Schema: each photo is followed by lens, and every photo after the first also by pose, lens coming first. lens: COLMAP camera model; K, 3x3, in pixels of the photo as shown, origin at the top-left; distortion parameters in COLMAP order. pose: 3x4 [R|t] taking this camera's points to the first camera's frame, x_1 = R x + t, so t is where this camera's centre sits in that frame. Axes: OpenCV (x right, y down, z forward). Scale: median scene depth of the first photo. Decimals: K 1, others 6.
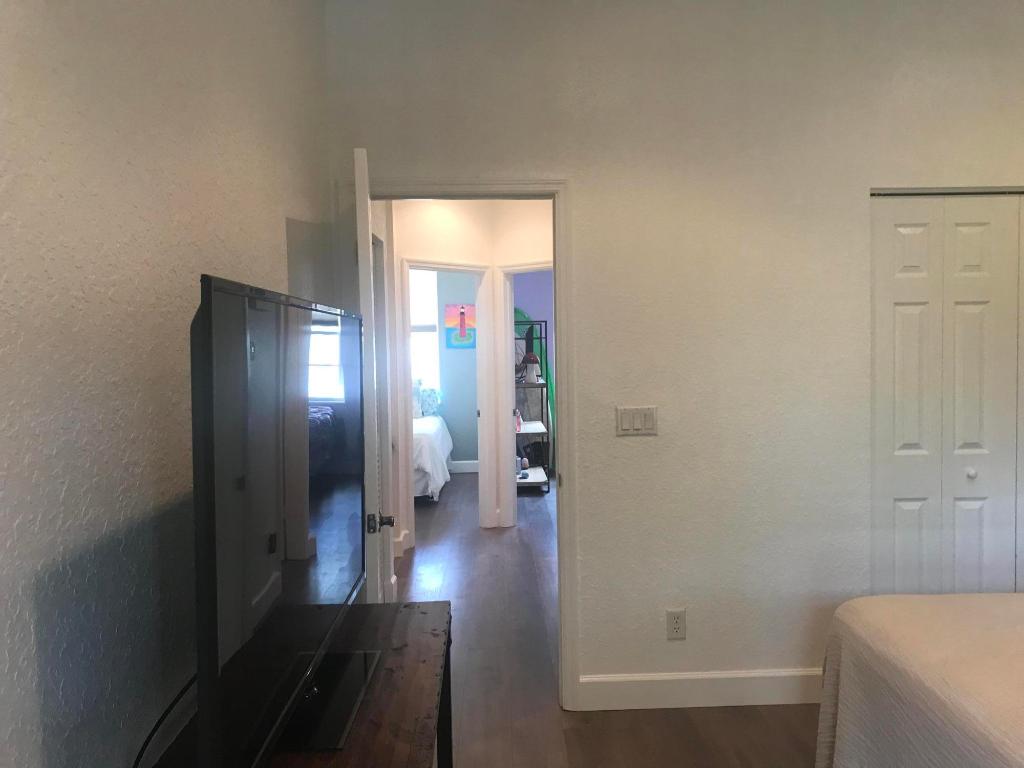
lens RADIAL K [[843.4, 0, 513.0], [0, 843.4, 382.6], [0, 0, 1]] dist [0.048132, -0.055440]
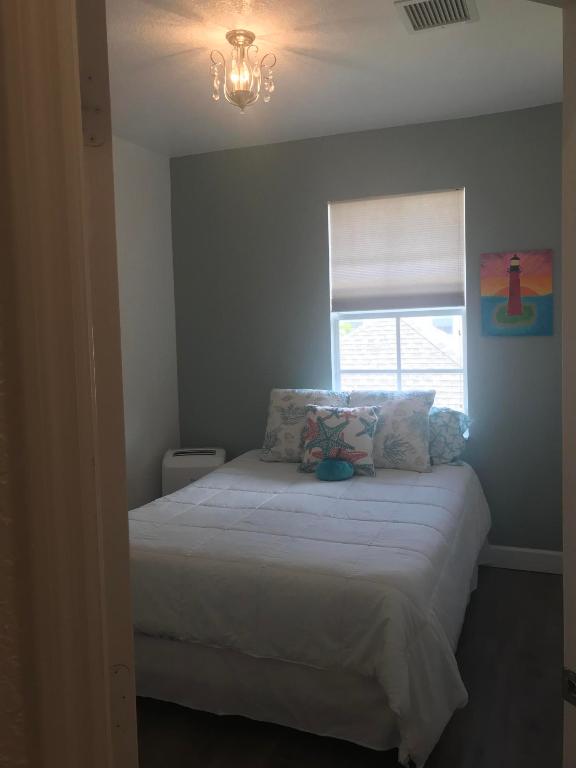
lens RADIAL K [[632.5, 0, 289.3], [0, 632.5, 385.1], [0, 0, 1]] dist [0.048132, -0.055440]
pose [[0.917398, 0.013248, -0.397751, -0.030482], [0.006008, 0.998871, 0.047126, -0.029398], [0.397926, -0.045623, 0.916282, 0.586534]]
